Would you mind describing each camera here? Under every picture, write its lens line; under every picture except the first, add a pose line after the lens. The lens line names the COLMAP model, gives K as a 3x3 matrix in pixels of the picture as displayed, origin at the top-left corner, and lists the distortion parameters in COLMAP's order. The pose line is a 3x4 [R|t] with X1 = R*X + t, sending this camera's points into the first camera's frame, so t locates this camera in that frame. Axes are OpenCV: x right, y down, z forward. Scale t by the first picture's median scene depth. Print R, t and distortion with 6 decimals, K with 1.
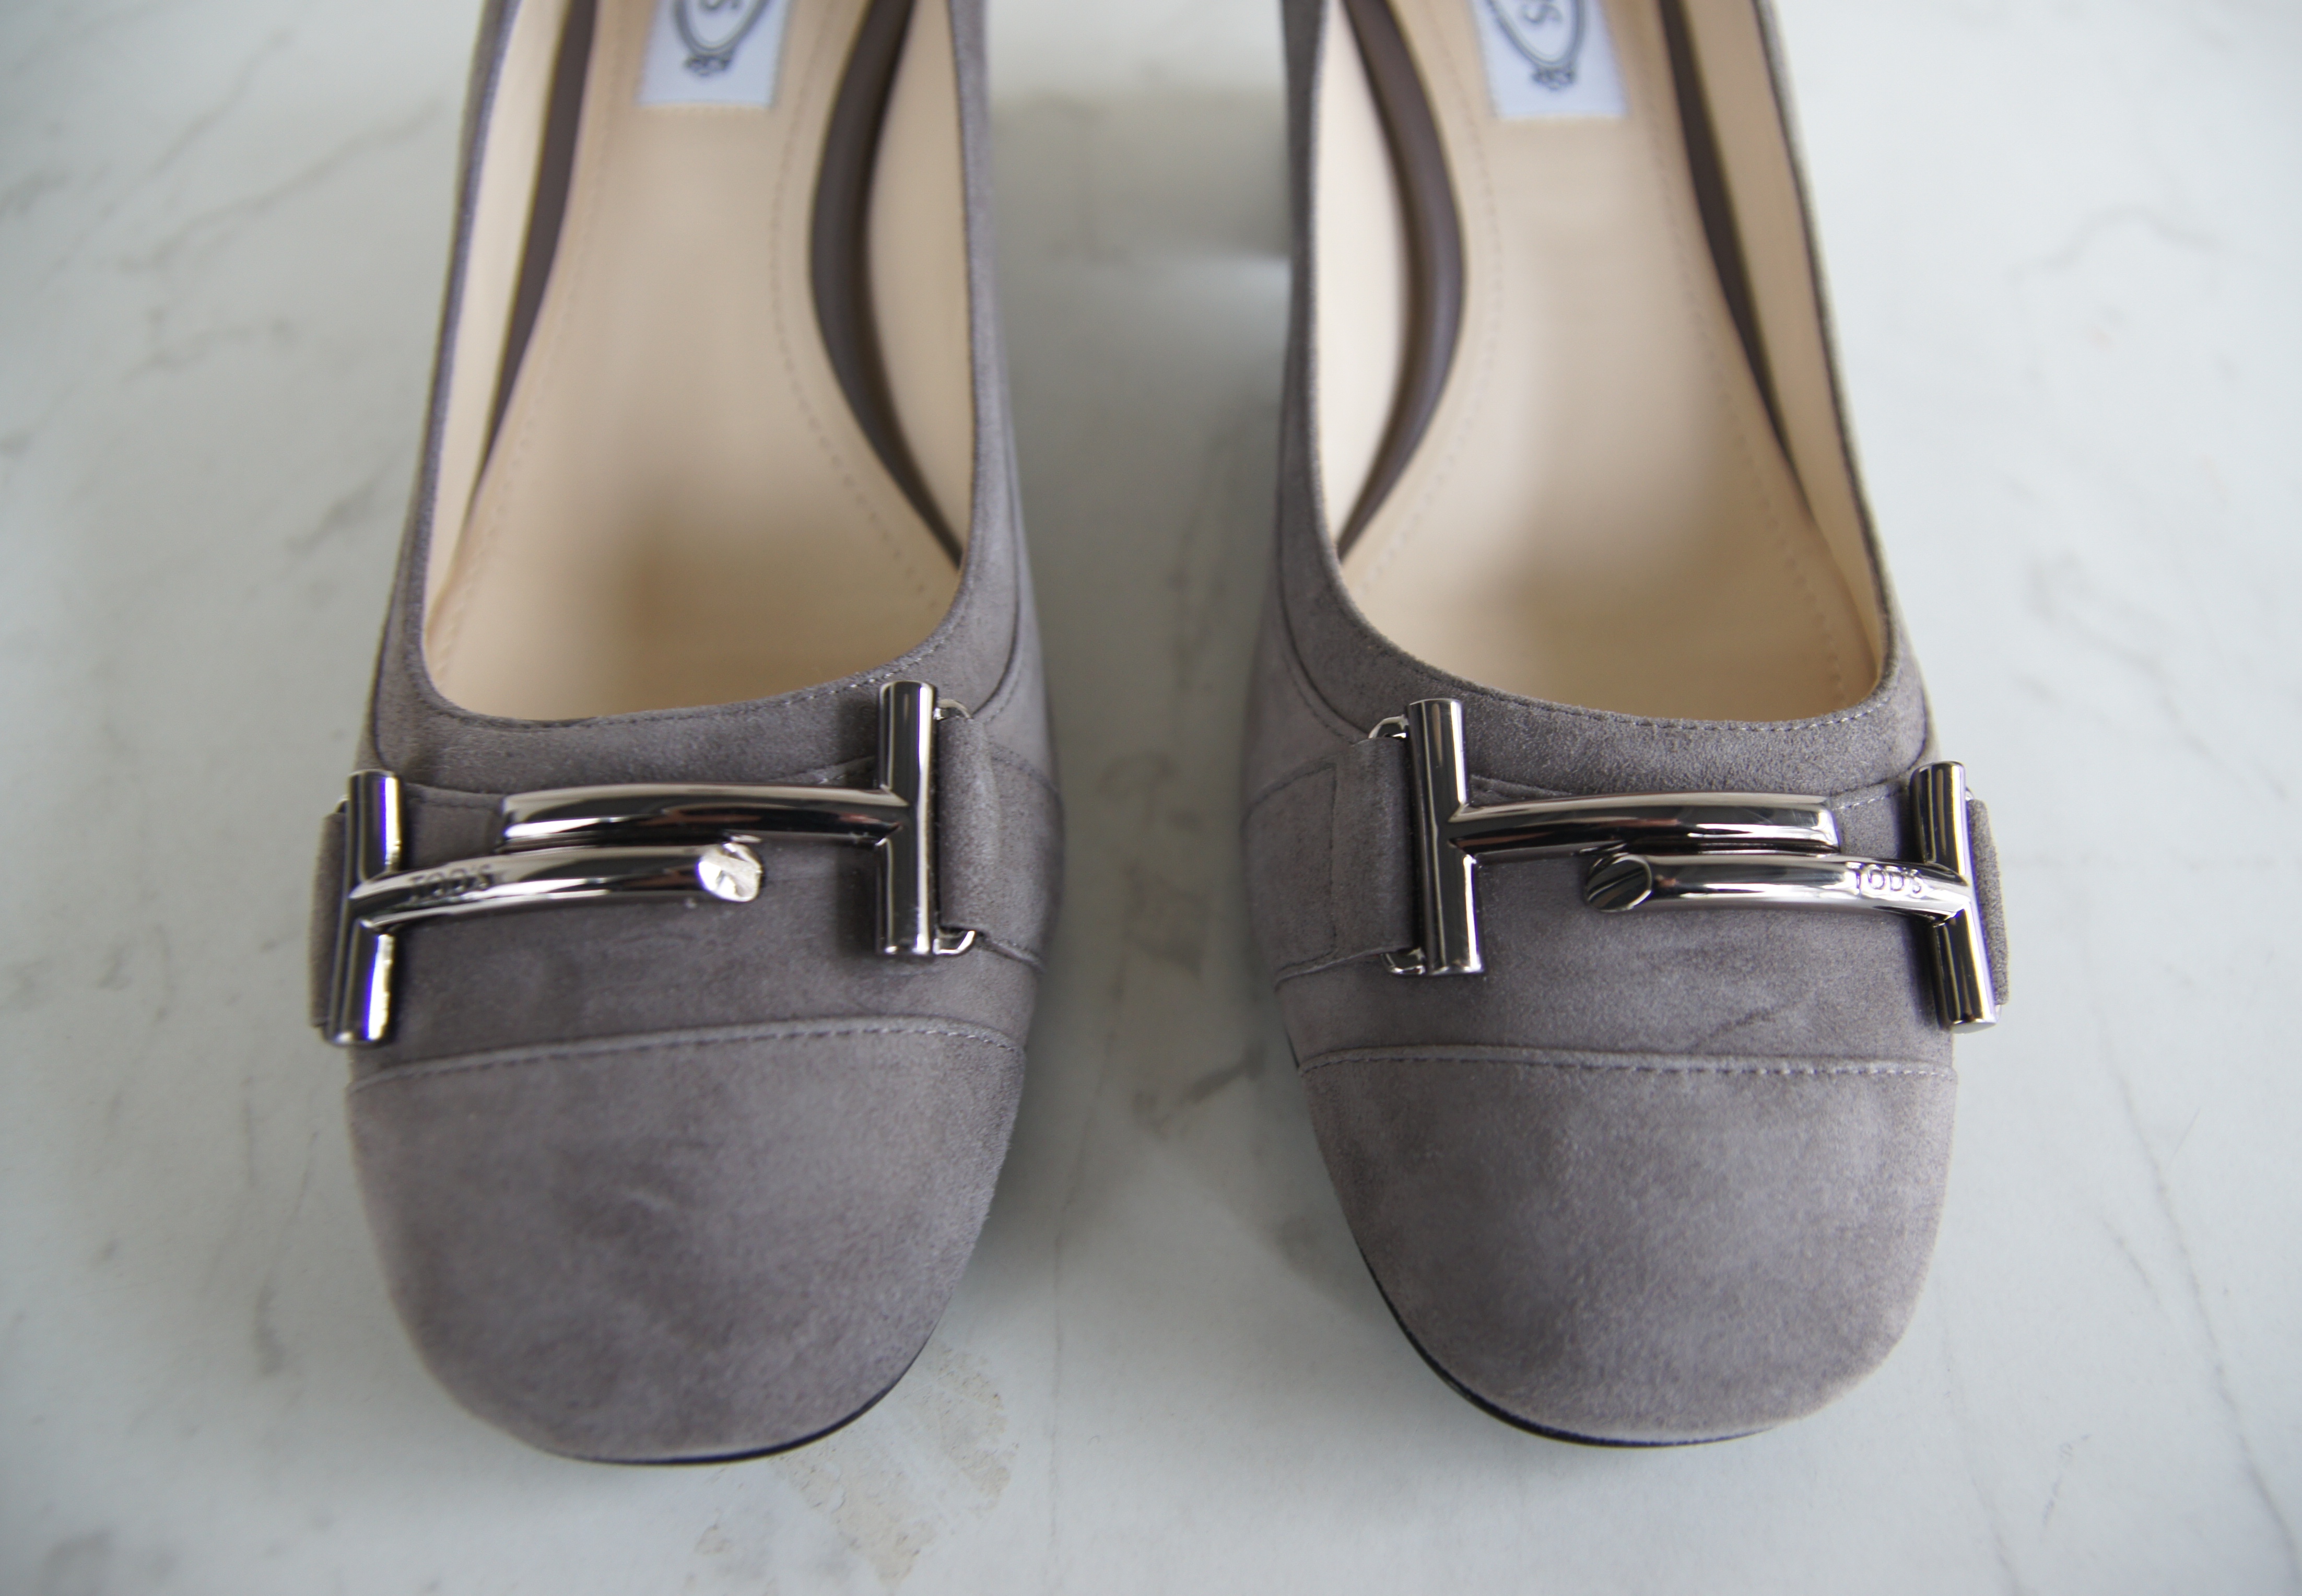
lens RADIAL K [[1728.5, 0, 1175.8], [0, 1728.5, 860.3], [0, 0, 1]] dist [-0.163217, 0.101803]
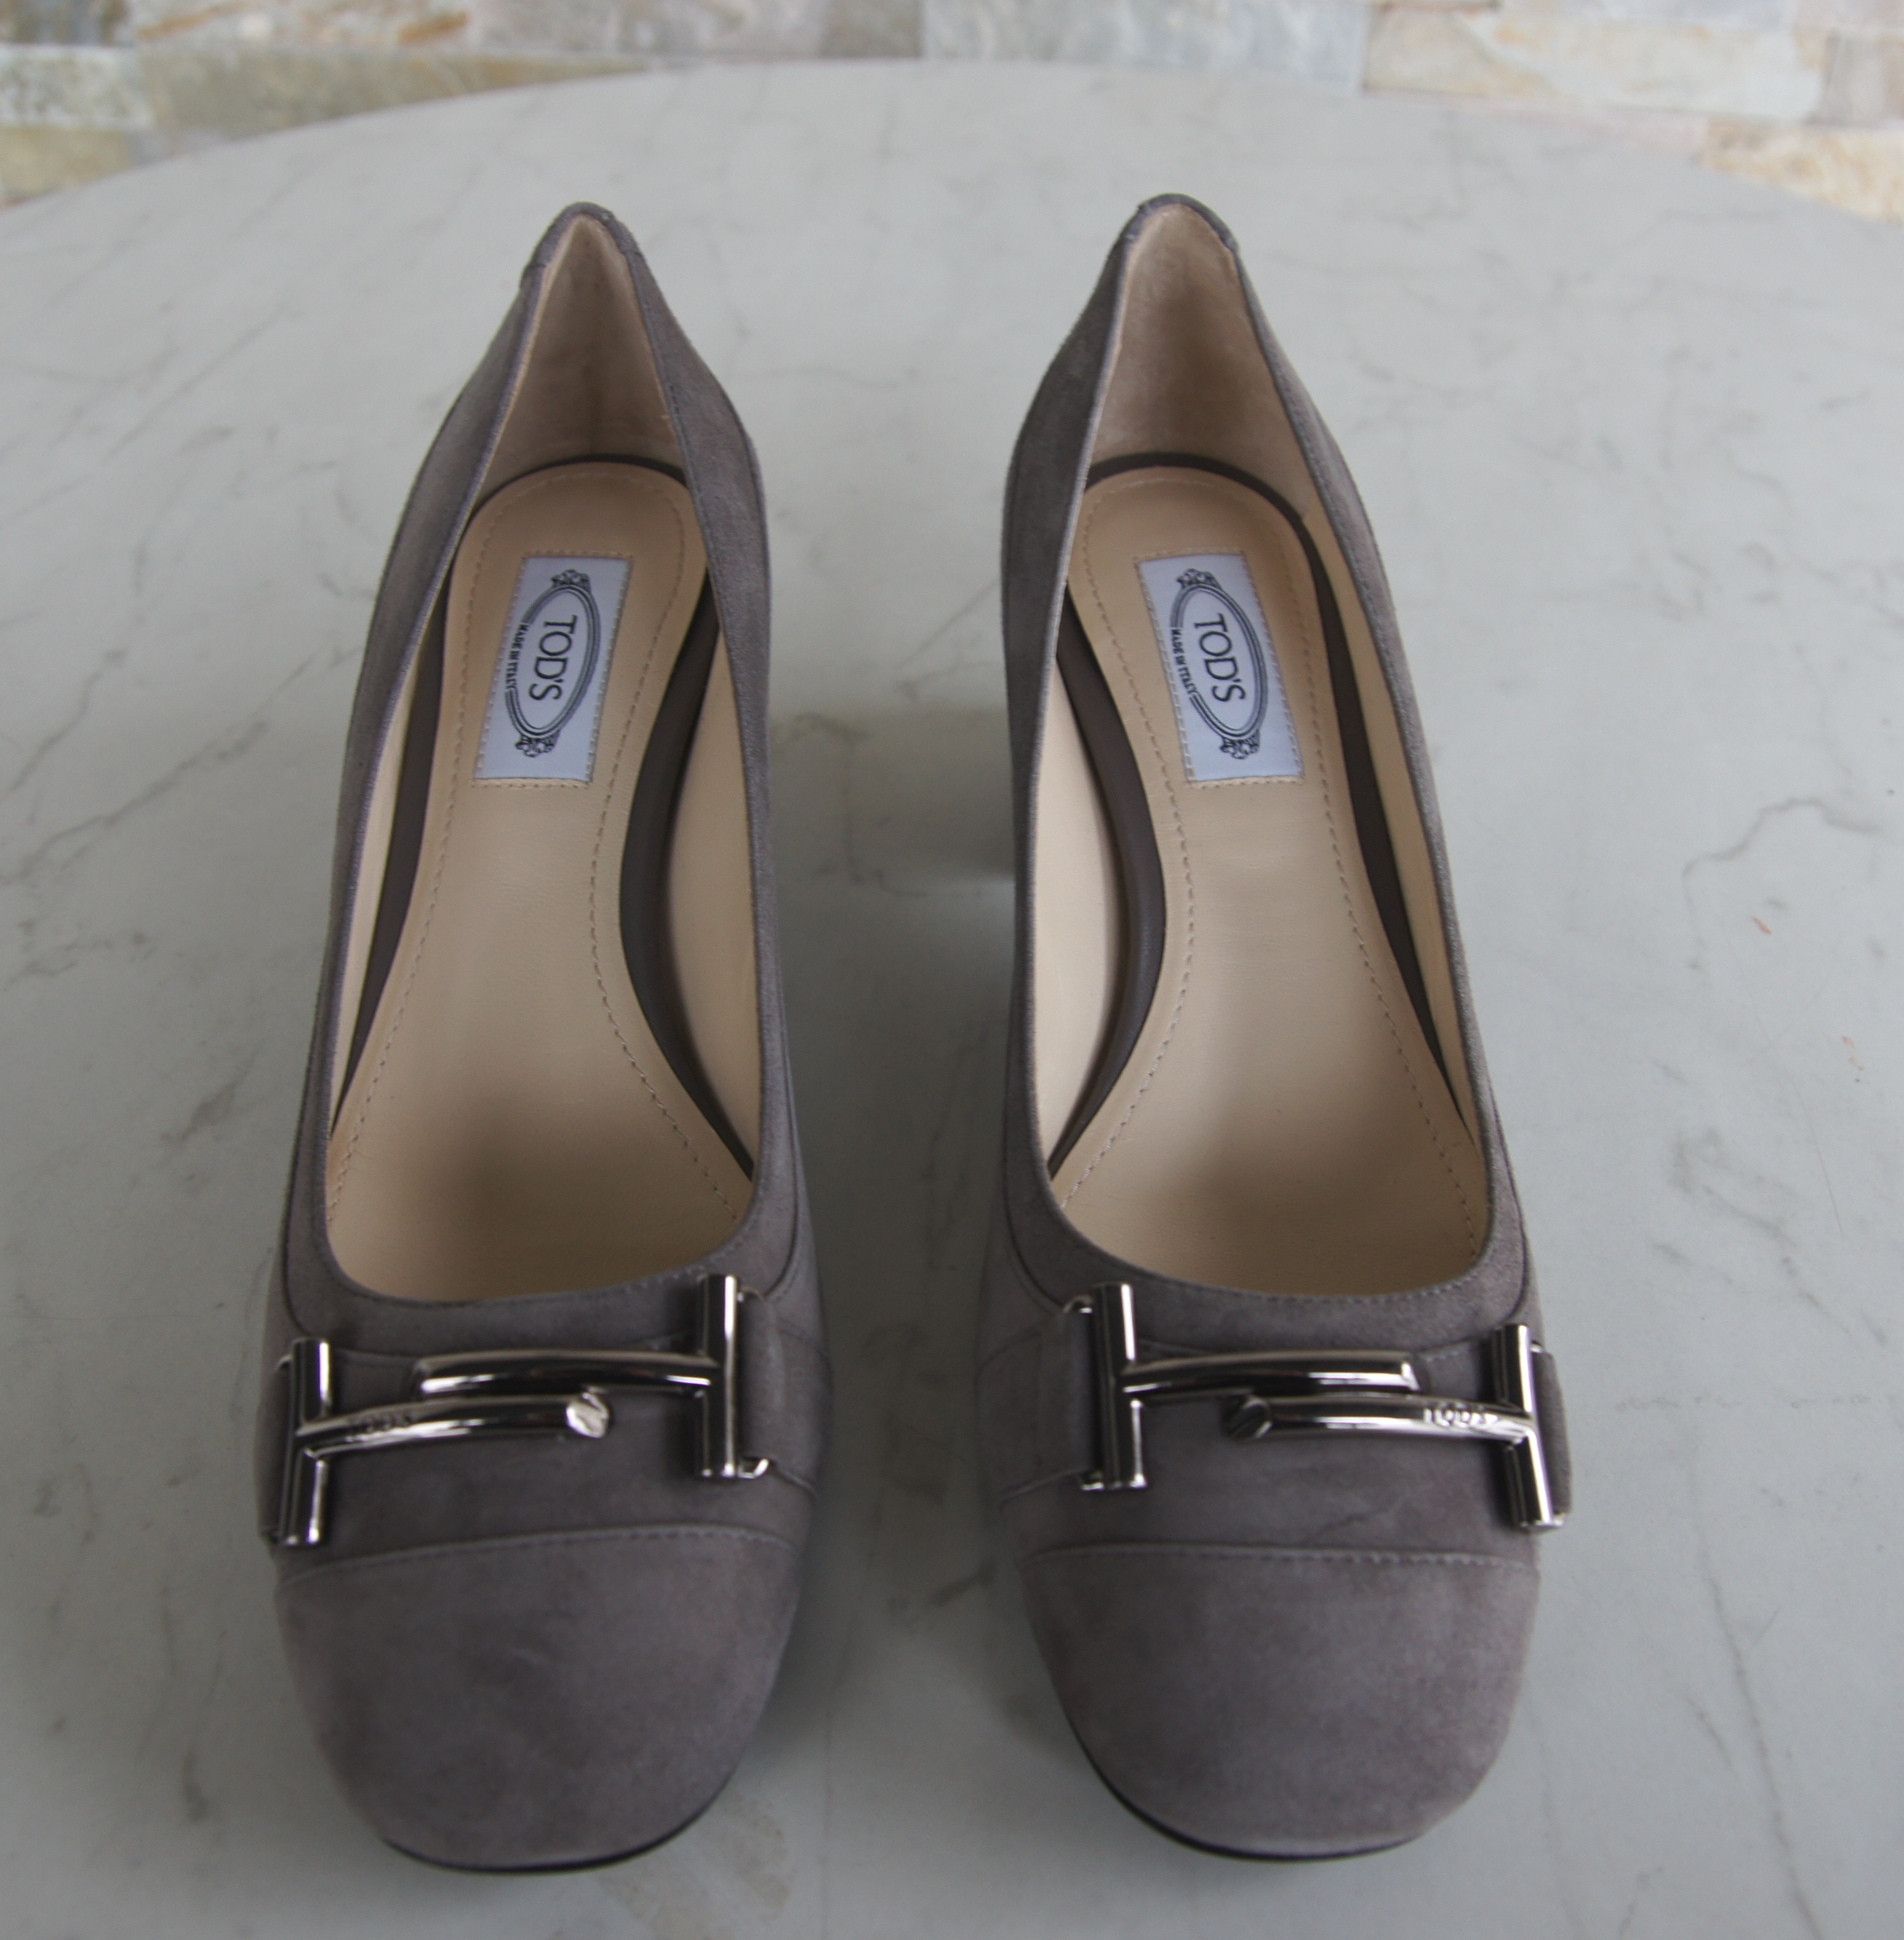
lens RADIAL K [[2402.1, 0, 952.0], [0, 2402.1, 970.0], [0, 0, 1]] dist [-0.159518, 0.236020]
pose [[0.999938, -0.008623, -0.007018, 0.041835], [0.007076, 0.980477, -0.196508, 0.032060], [0.008576, 0.196447, 0.980477, -0.869360]]
